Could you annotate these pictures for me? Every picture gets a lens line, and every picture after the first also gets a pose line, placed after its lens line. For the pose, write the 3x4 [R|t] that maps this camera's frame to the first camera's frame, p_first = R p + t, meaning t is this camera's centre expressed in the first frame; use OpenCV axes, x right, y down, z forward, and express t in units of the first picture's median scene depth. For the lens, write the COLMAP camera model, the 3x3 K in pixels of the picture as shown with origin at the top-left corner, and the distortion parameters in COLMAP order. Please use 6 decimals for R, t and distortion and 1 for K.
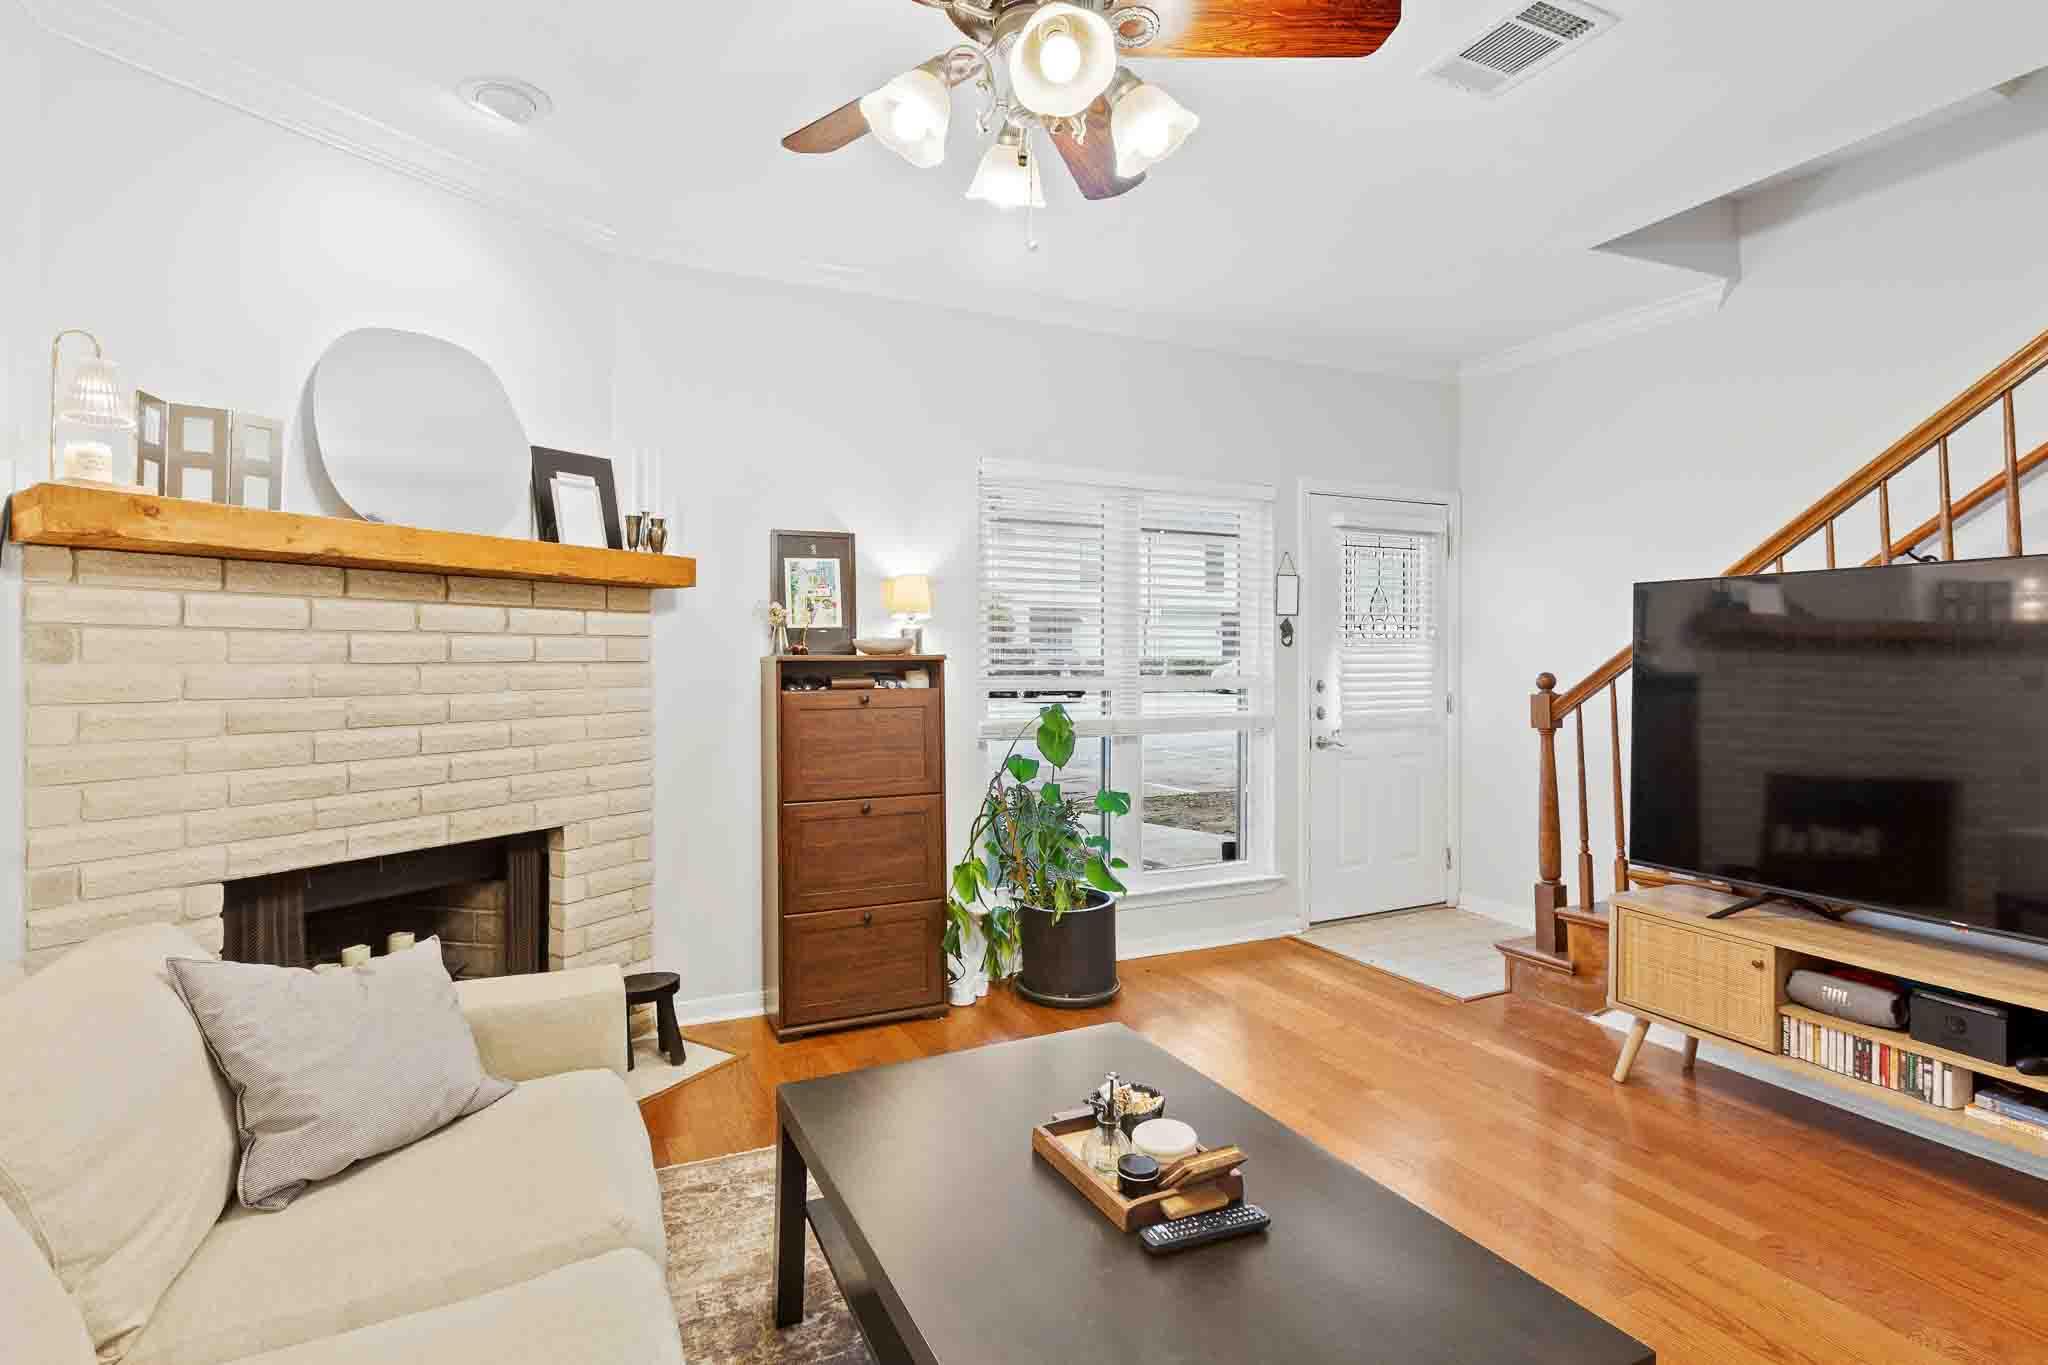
lens RADIAL K [[955.0, 0, 1025.7], [0, 955.0, 668.1], [0, 0, 1]] dist [-0.005115, 0.006421]
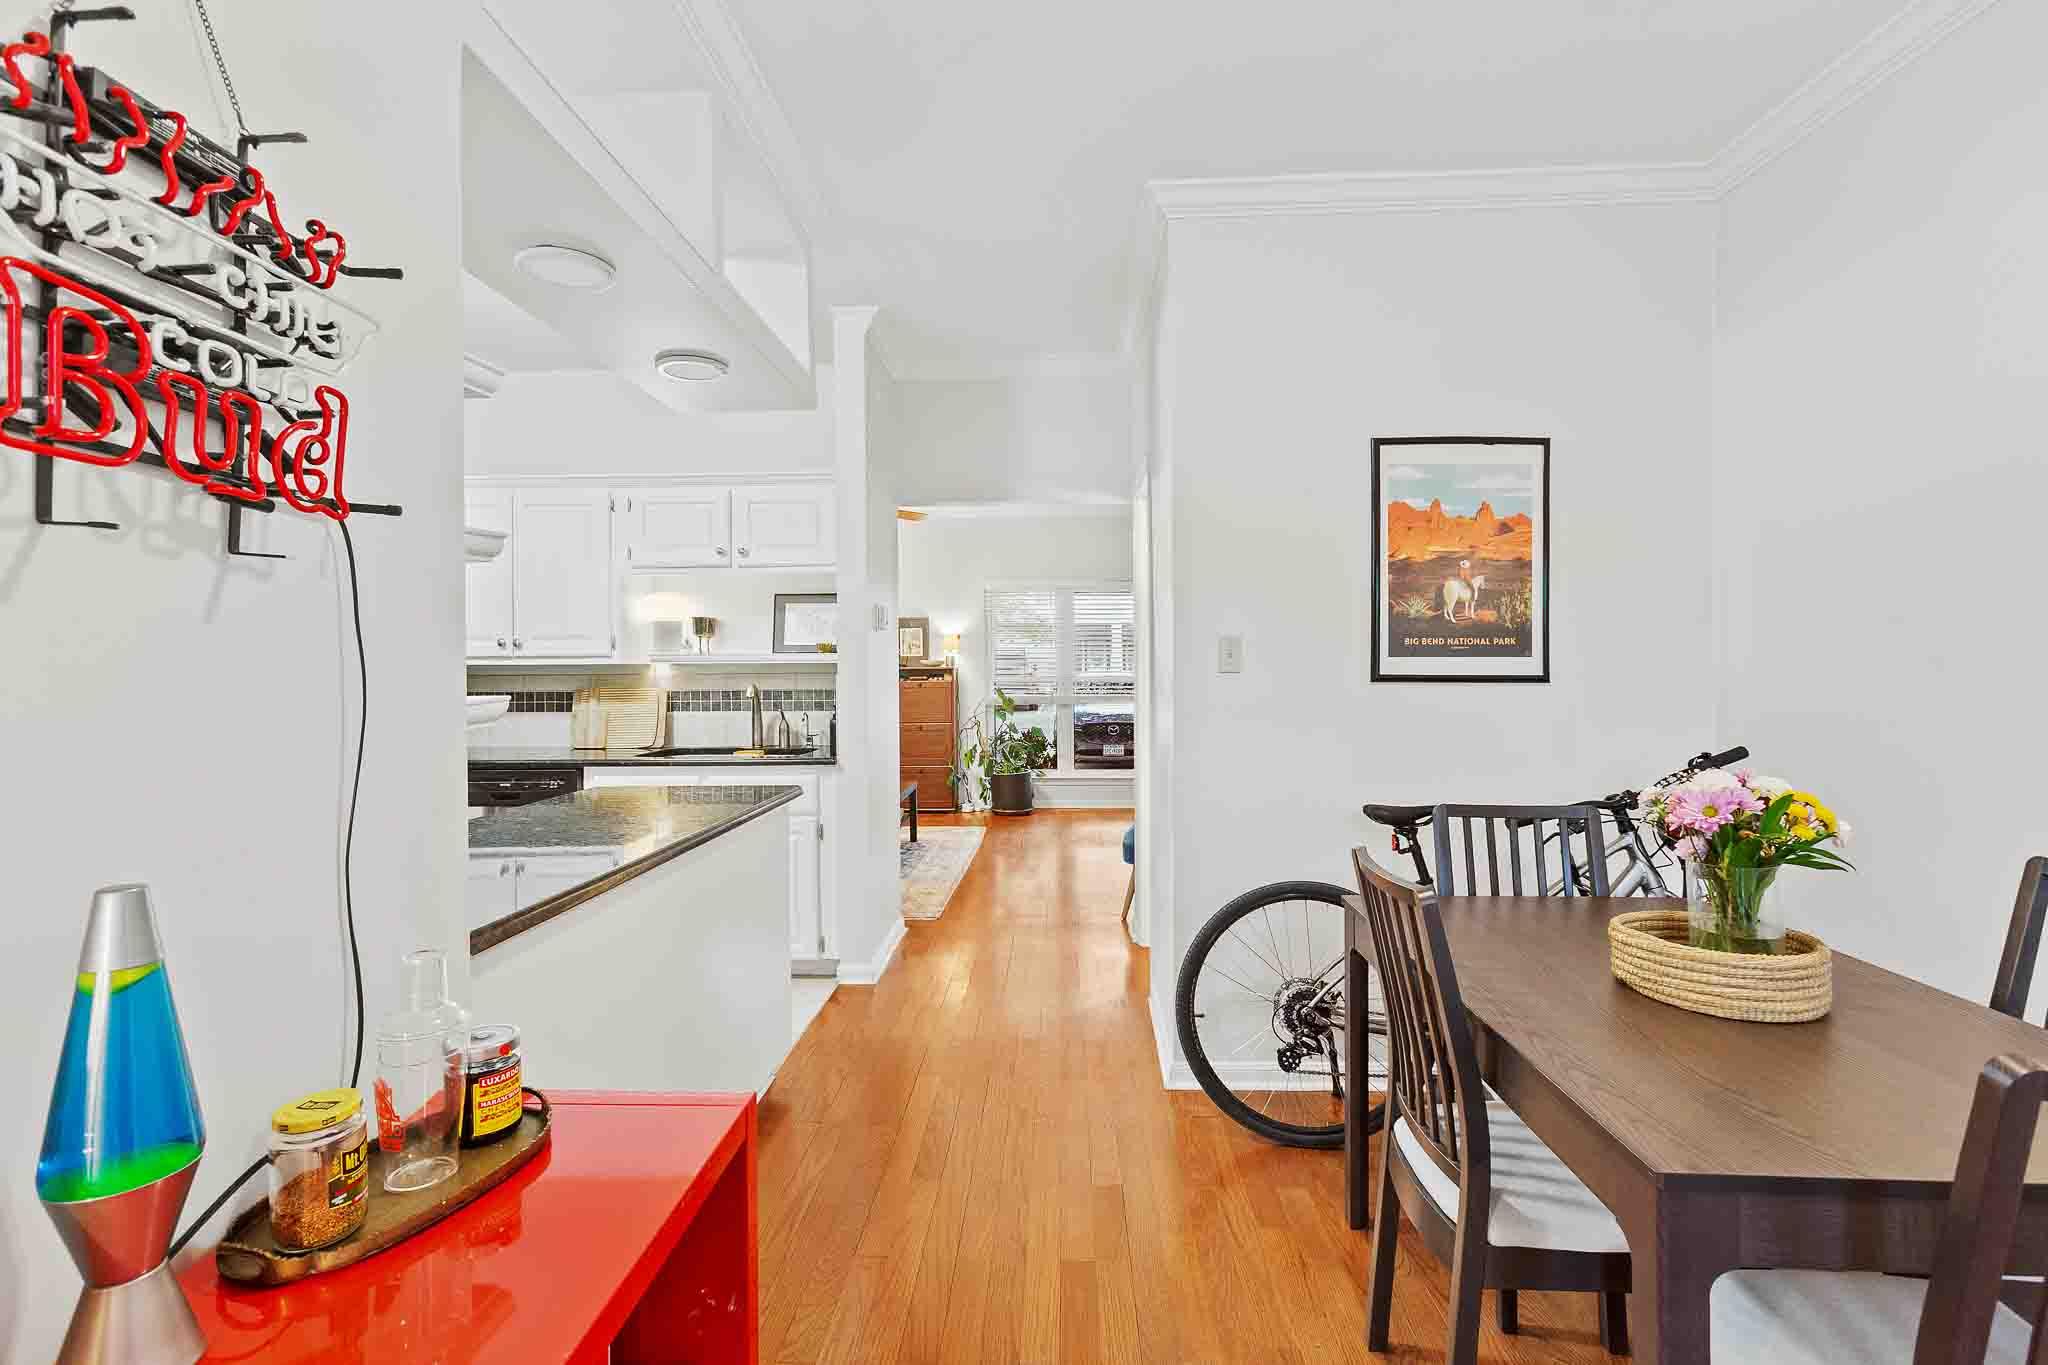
lens RADIAL K [[955.0, 0, 1031.0], [0, 955.0, 669.4], [0, 0, 1]] dist [-0.005115, 0.006421]
pose [[0.896547, 0.011539, -0.442798, 1.164300], [-0.011041, 0.999932, 0.003703, -0.020326], [0.442811, 0.001569, 0.896614, -1.103256]]
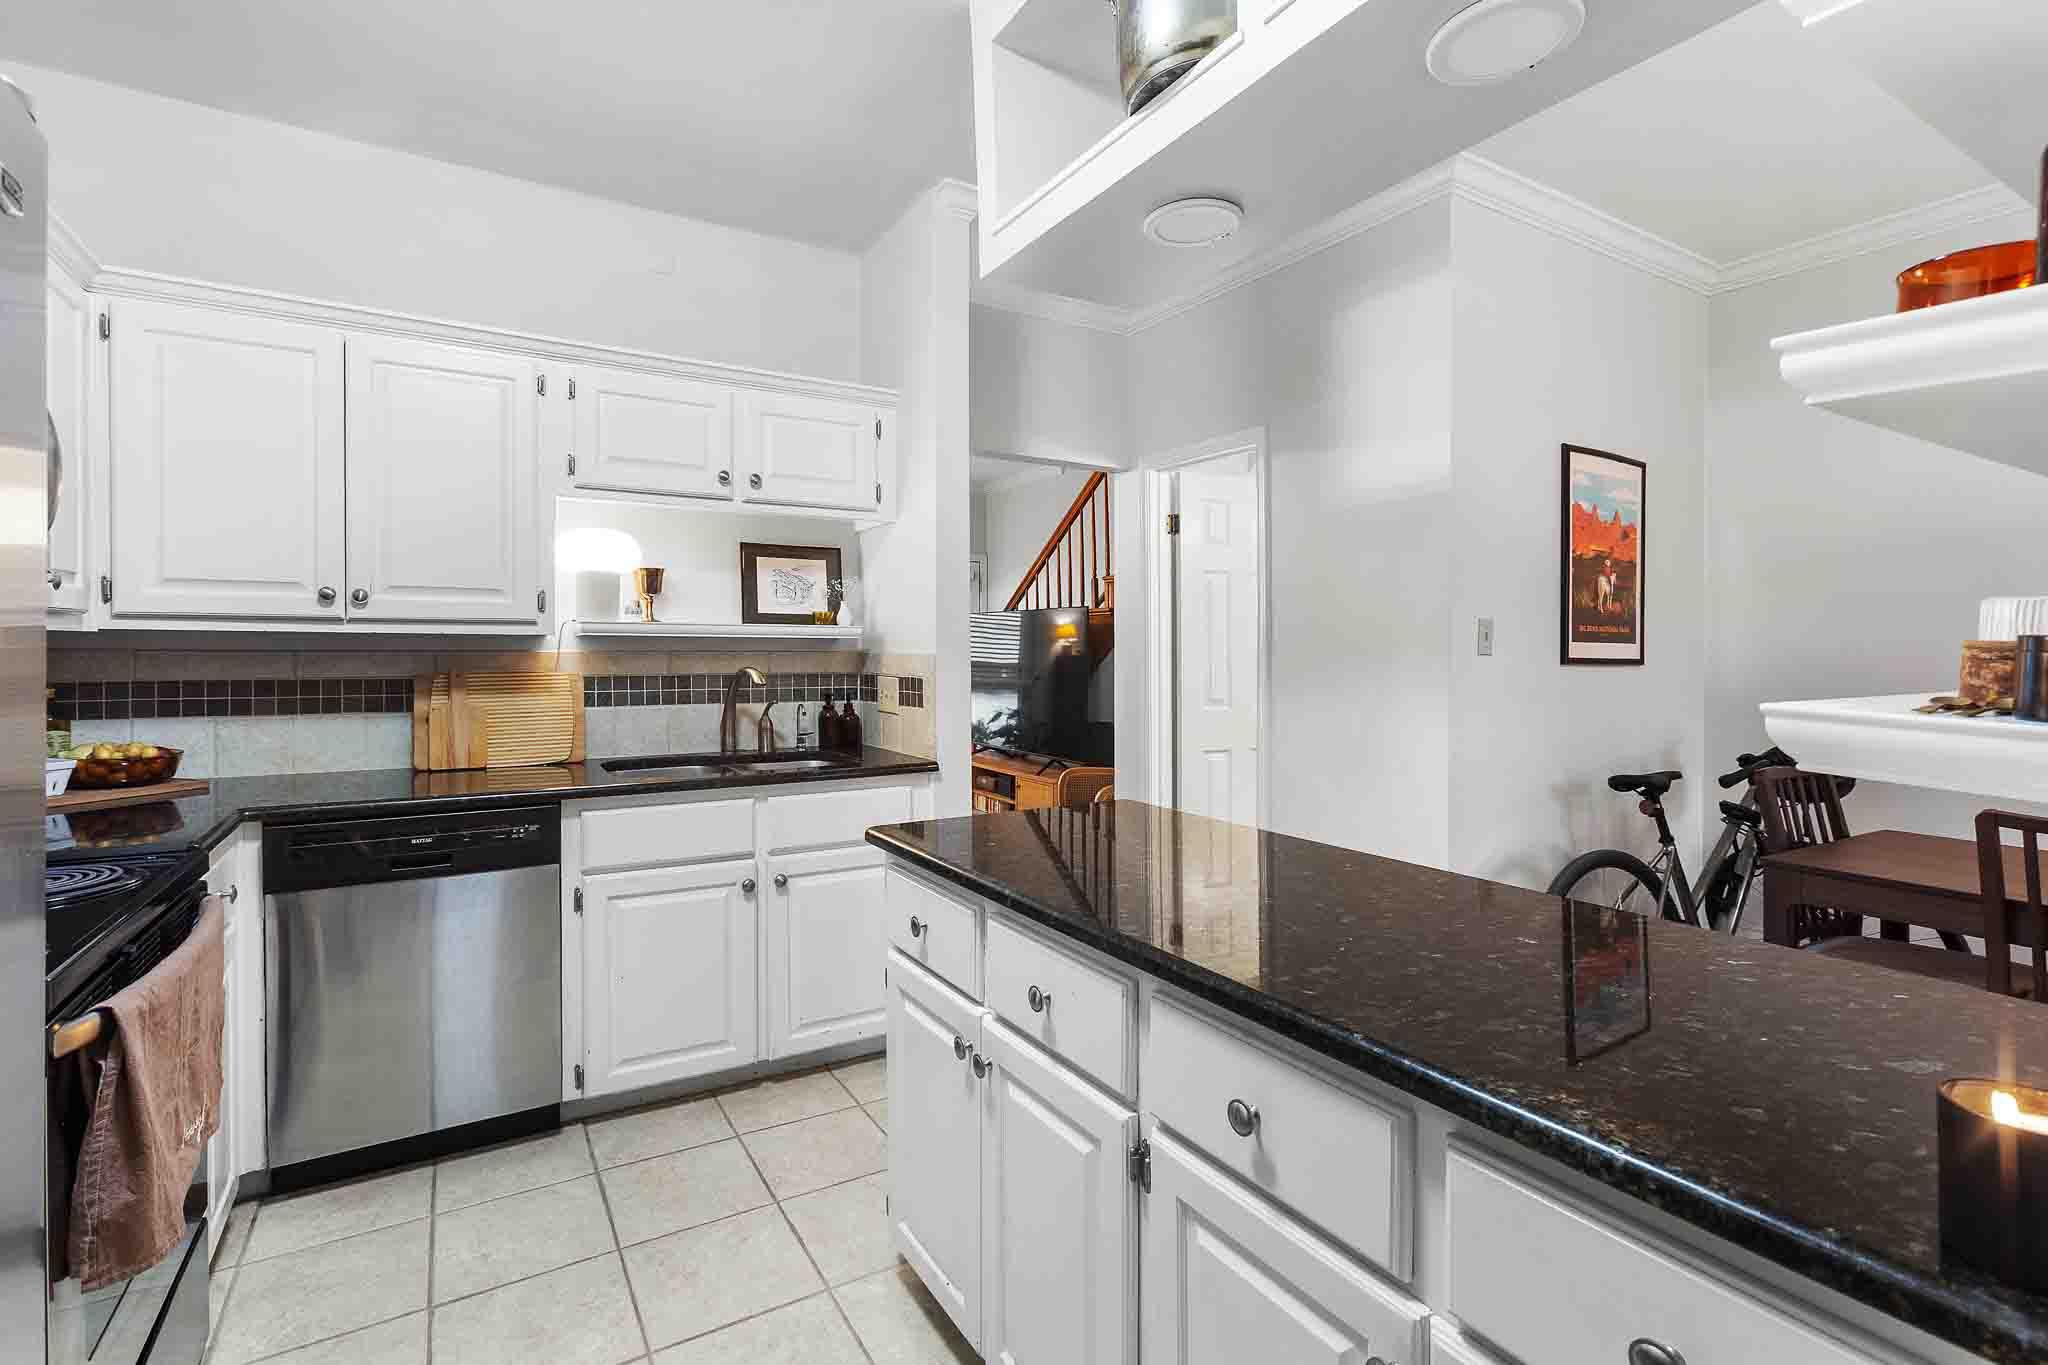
lens RADIAL K [[955.0, 0, 1032.1], [0, 955.0, 652.9], [0, 0, 1]] dist [-0.005115, 0.006421]
pose [[0.991632, 0.020464, 0.127468, 0.418827], [-0.020608, 0.999788, -0.000190, -0.009918], [-0.127445, -0.002438, 0.991843, -1.070534]]
